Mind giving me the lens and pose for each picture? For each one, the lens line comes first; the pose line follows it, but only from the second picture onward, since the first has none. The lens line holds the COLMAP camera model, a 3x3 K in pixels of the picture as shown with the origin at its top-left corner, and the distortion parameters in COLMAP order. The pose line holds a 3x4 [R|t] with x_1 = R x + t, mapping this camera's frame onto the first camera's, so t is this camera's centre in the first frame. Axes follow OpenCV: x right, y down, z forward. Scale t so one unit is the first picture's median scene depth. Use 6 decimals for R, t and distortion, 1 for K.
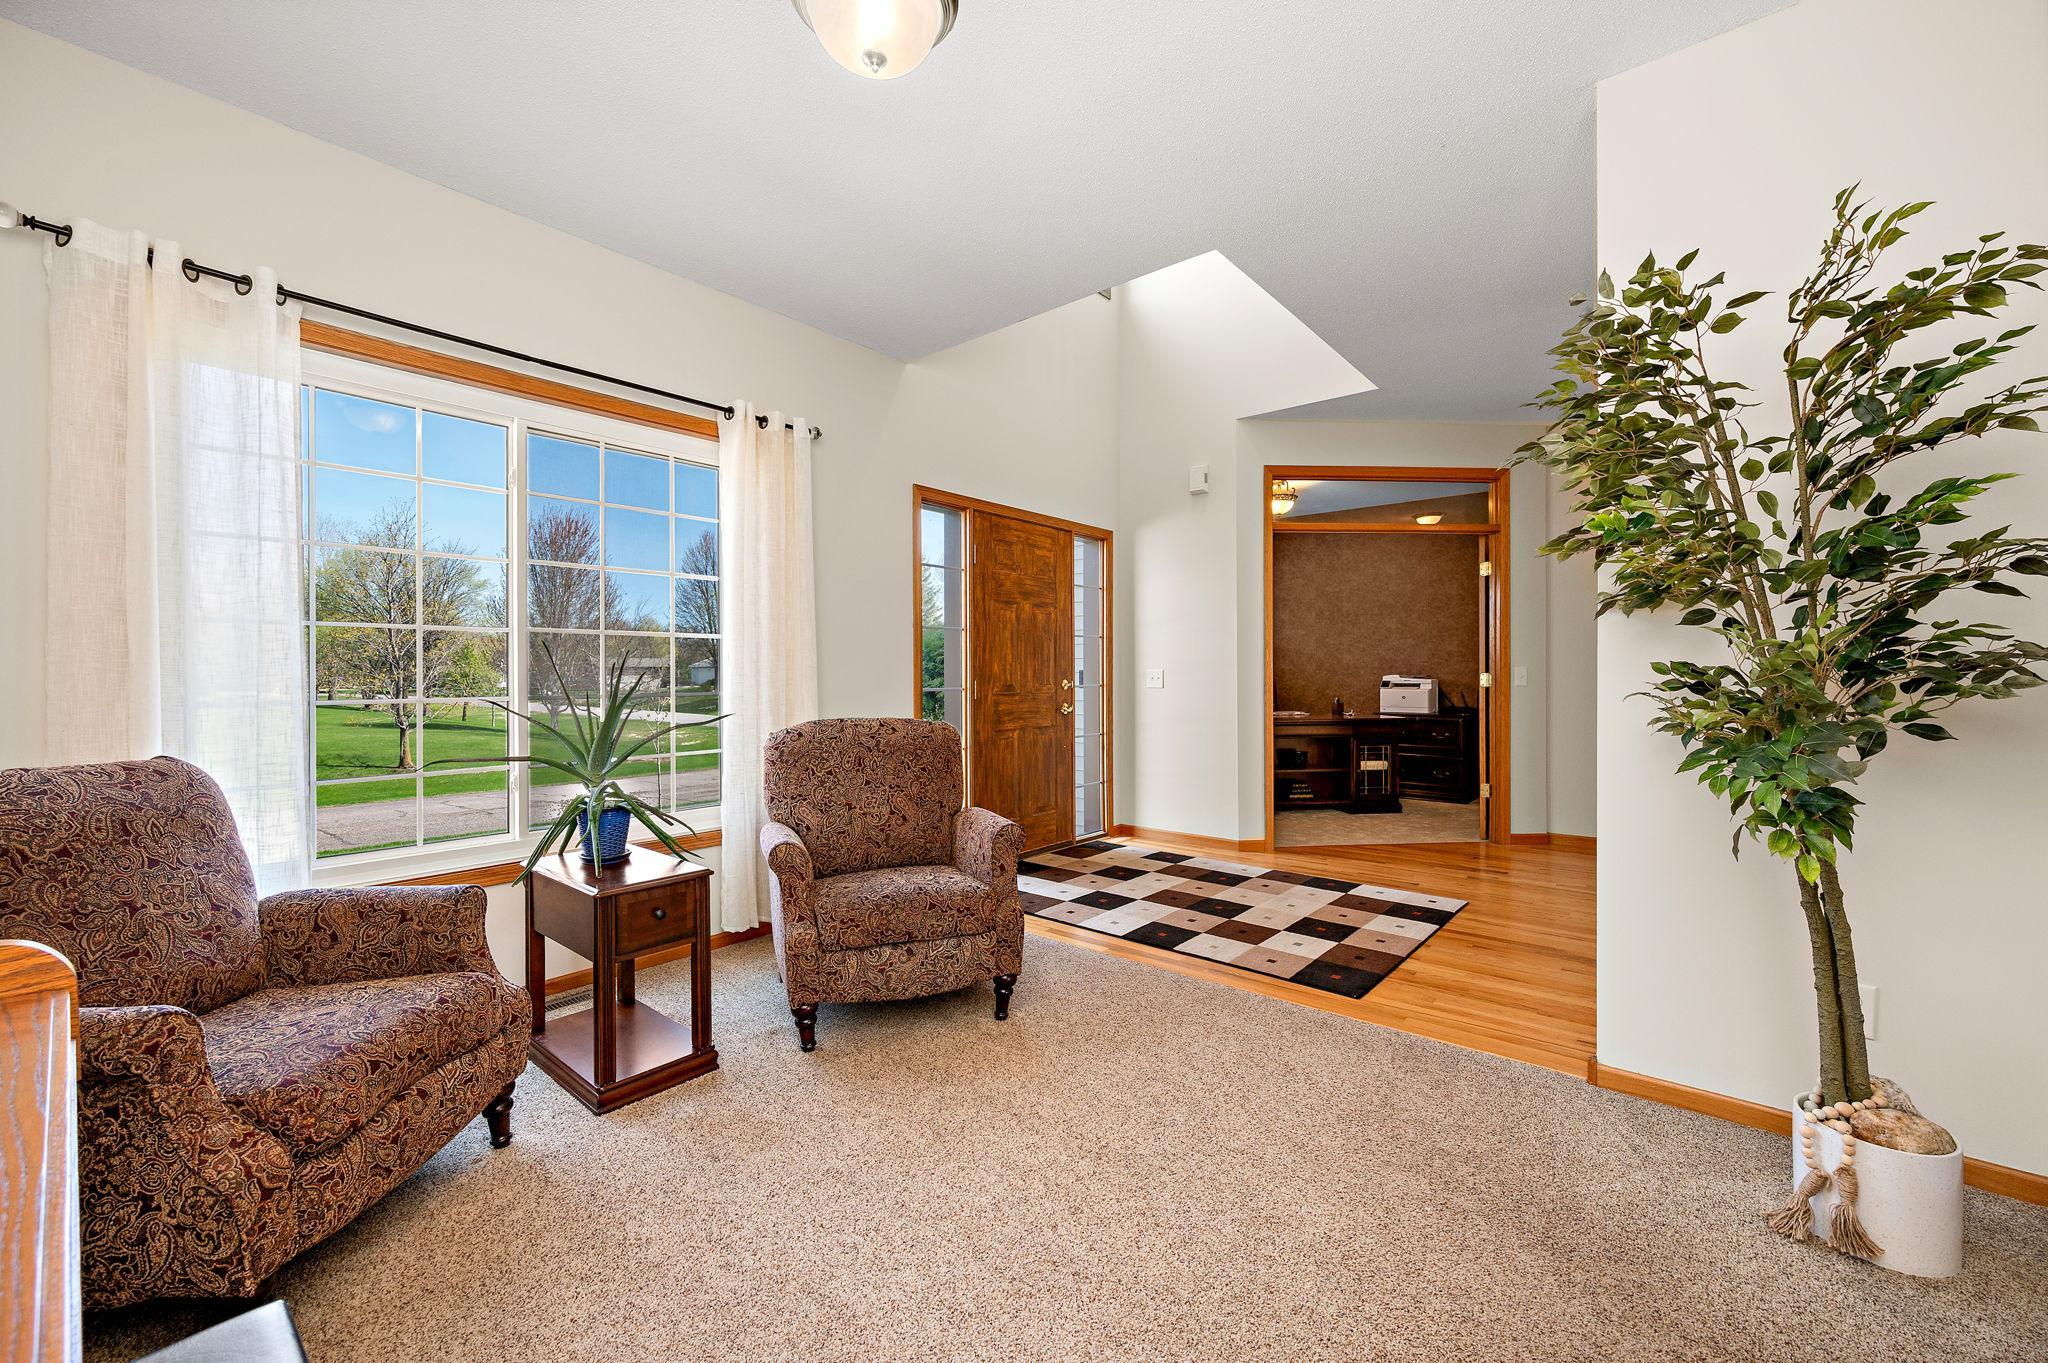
lens RADIAL K [[806.2, 0, 1011.5], [0, 806.2, 676.3], [0, 0, 1]] dist [-0.000258, -0.000275]
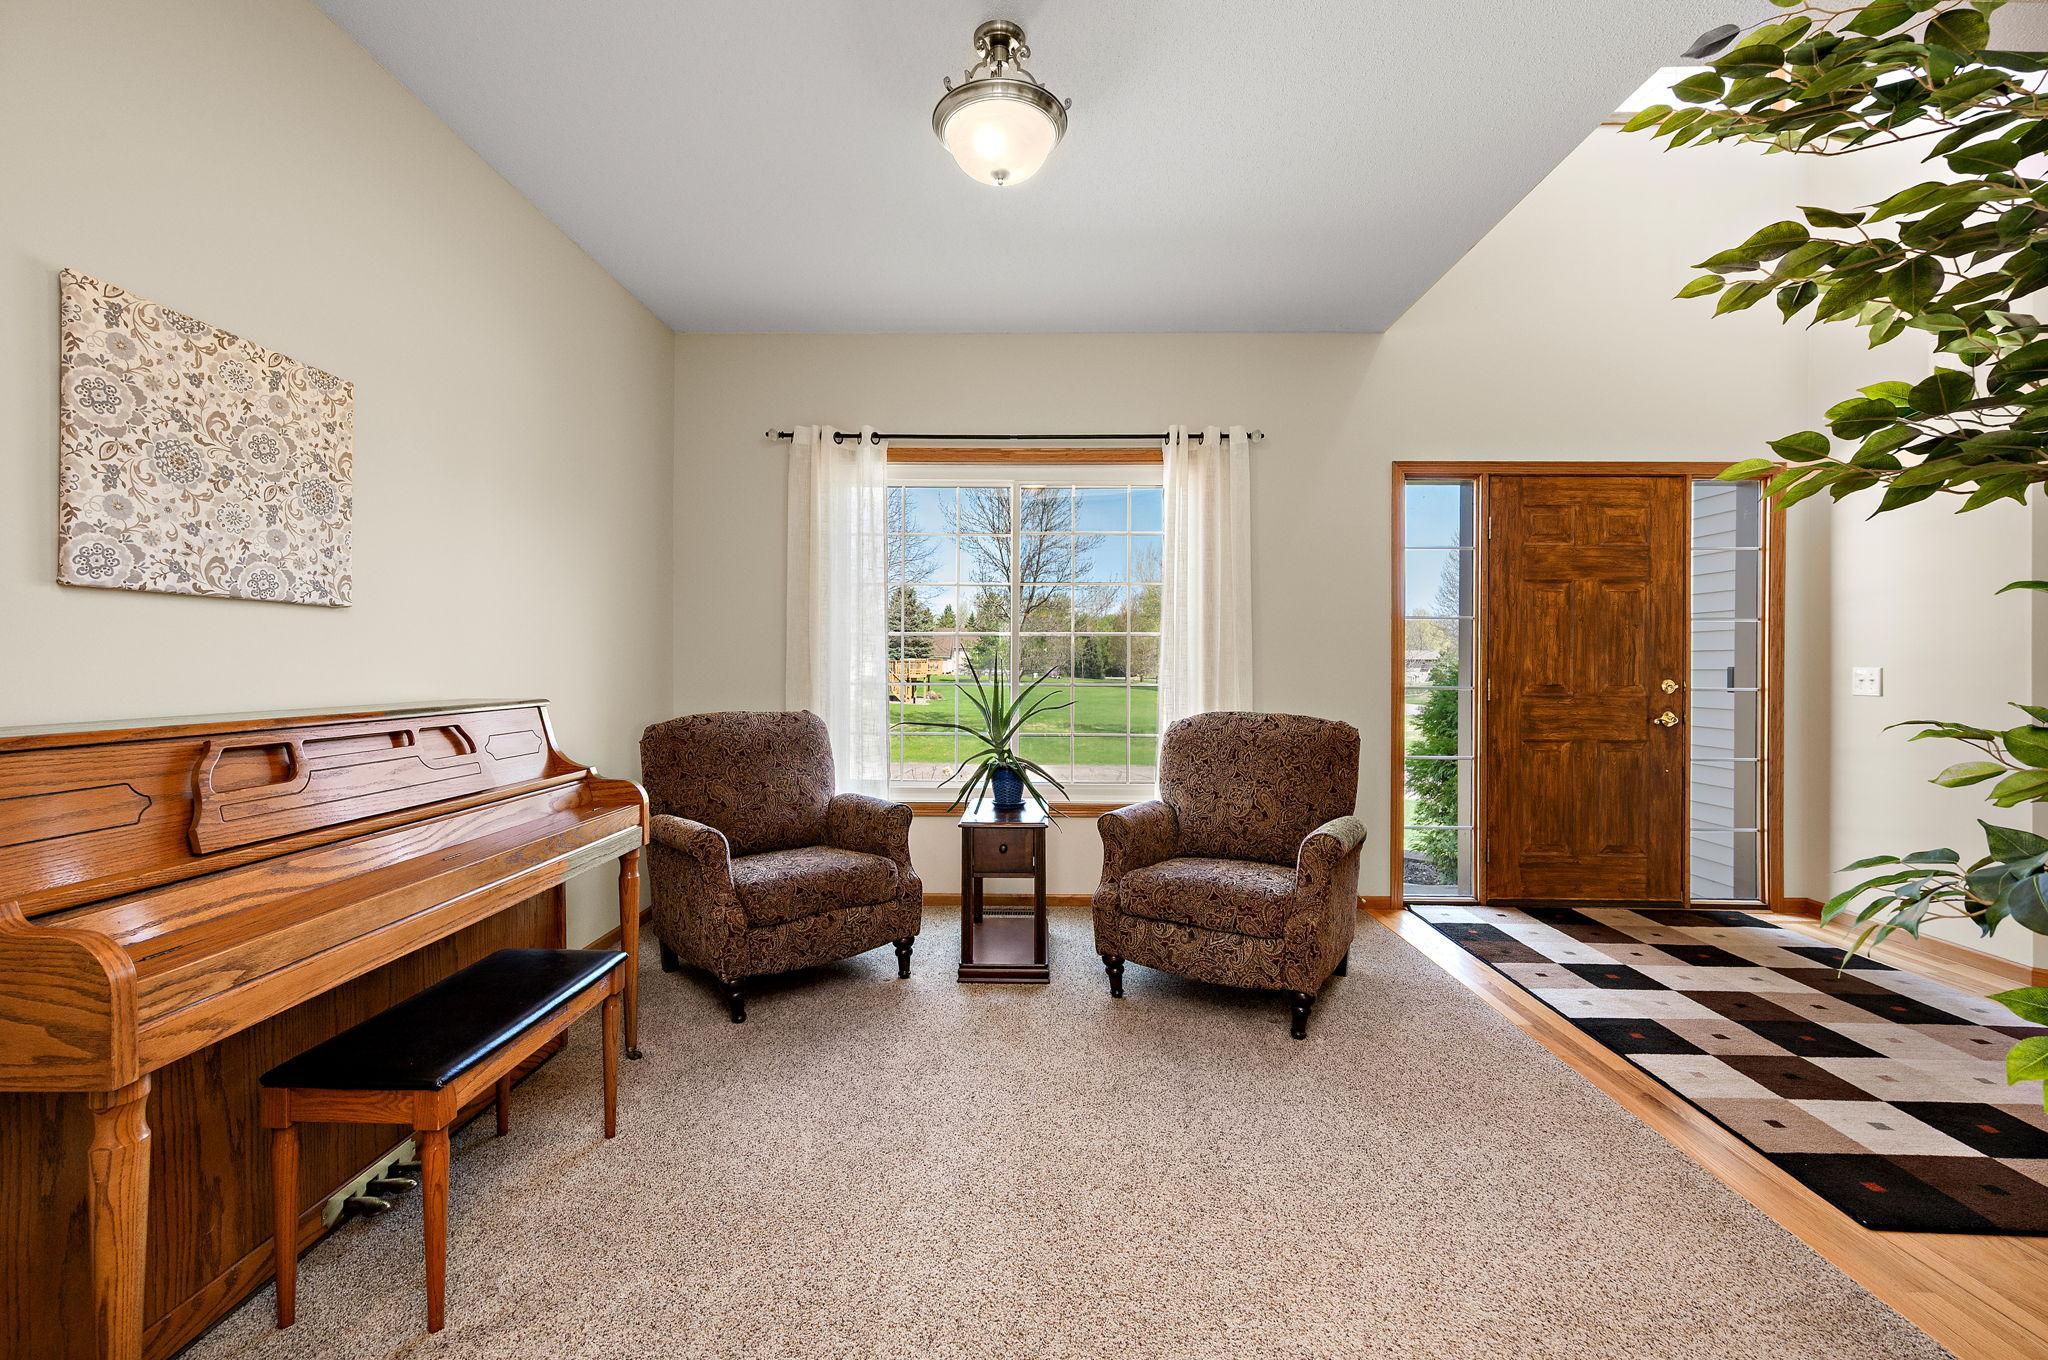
lens RADIAL K [[806.2, 0, 1011.2], [0, 806.2, 669.1], [0, 0, 1]] dist [-0.000258, -0.000275]
pose [[0.634302, 0.010624, -0.773012, 0.400582], [-0.009886, 0.999935, 0.005631, -0.005808], [0.773022, 0.004070, 0.634366, 0.114524]]
